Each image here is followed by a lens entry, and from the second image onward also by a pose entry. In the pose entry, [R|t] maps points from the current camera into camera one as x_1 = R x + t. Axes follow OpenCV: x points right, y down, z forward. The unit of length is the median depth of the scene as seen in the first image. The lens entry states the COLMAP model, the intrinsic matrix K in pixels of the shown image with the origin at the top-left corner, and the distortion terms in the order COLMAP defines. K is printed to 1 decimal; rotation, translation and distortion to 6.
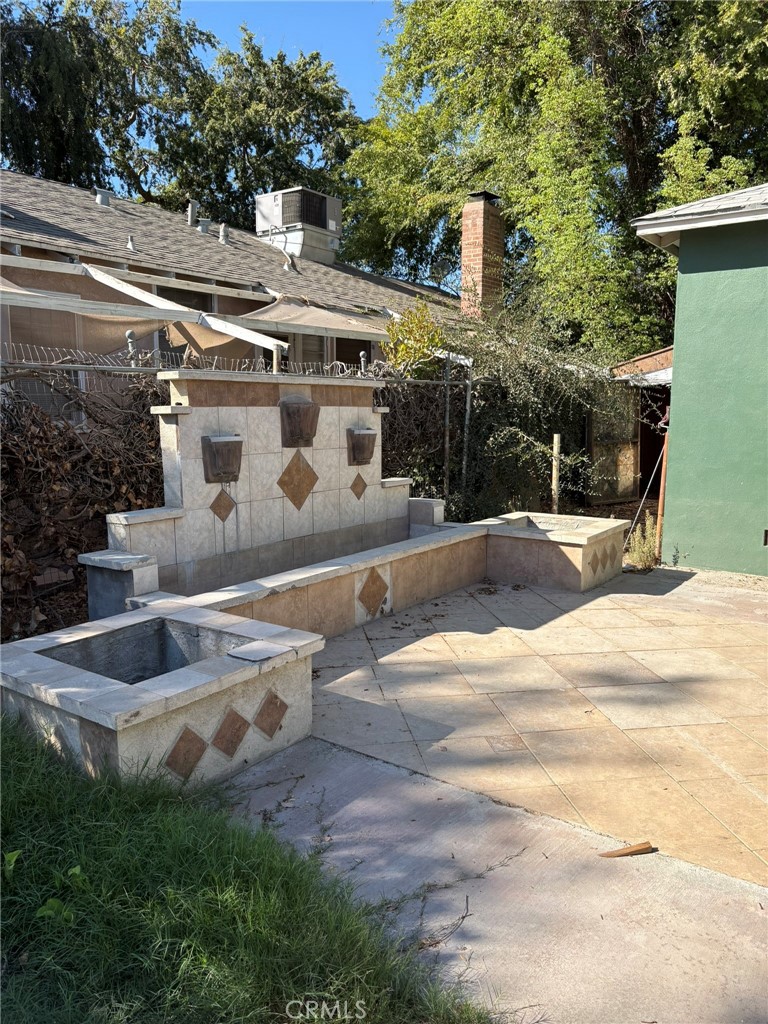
lens RADIAL K [[774.3, 0, 381.9], [0, 774.3, 511.6], [0, 0, 1]] dist [0.037386, -0.034369]
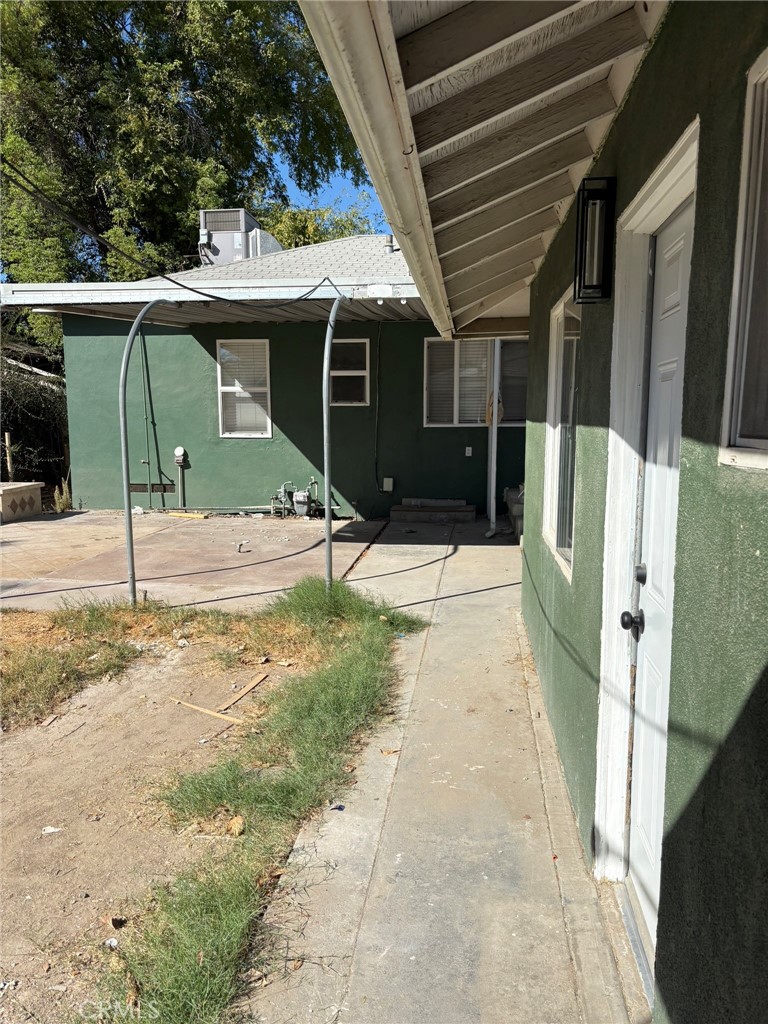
lens RADIAL K [[774.3, 0, 381.2], [0, 774.3, 521.0], [0, 0, 1]] dist [0.037386, -0.034369]
pose [[0.872832, -0.073132, 0.482509, 0.154366], [0.071701, 0.997196, 0.021437, 0.122506], [-0.482724, 0.015886, 0.875628, -0.901242]]
